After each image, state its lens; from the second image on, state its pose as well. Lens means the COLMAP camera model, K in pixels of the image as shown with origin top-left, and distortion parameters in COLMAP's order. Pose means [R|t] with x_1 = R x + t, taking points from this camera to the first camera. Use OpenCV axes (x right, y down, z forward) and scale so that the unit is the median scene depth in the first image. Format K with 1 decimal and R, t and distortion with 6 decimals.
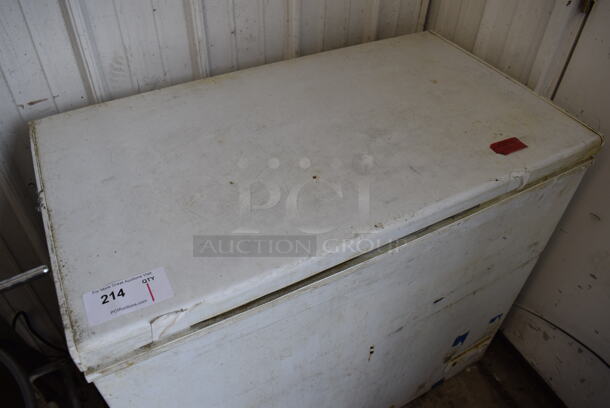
lens RADIAL K [[470.1, 0, 305.0], [0, 470.1, 204.0], [0, 0, 1]] dist [-0.096504, 0.006724]
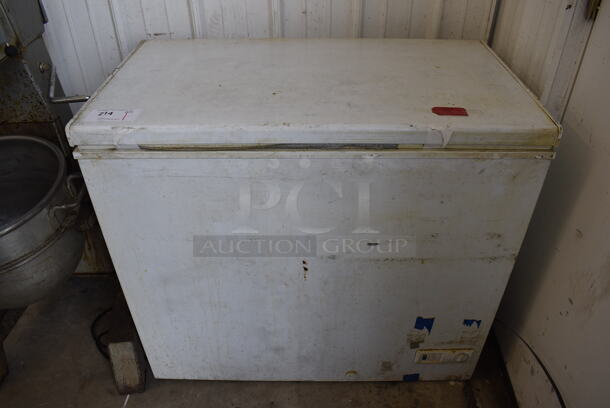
lens RADIAL K [[470.1, 0, 305.0], [0, 470.1, 204.0], [0, 0, 1]] dist [-0.096504, 0.006724]
pose [[0.874649, 0.268325, -0.403722, 0.563101], [-0.311974, 0.949018, -0.045135, 0.214199], [0.371029, 0.165428, 0.913768, -0.101381]]
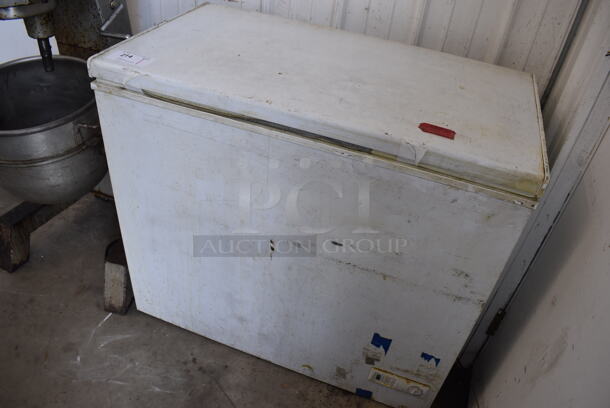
lens RADIAL K [[470.1, 0, 305.0], [0, 470.1, 204.0], [0, 0, 1]] dist [-0.096504, 0.006724]
pose [[0.664507, 0.494724, -0.560070, 0.802083], [-0.566969, 0.822006, 0.053406, 0.111526], [0.486802, 0.282054, 0.826722, 0.012308]]
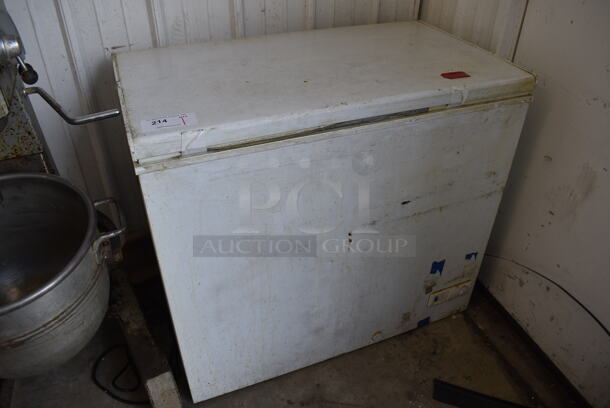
lens RADIAL K [[470.1, 0, 305.0], [0, 470.1, 204.0], [0, 0, 1]] dist [-0.096504, 0.006724]
pose [[0.993935, 0.051769, -0.097022, 0.137456], [-0.063645, 0.990288, -0.123608, 0.378524], [0.089681, 0.129034, 0.987577, -0.268459]]
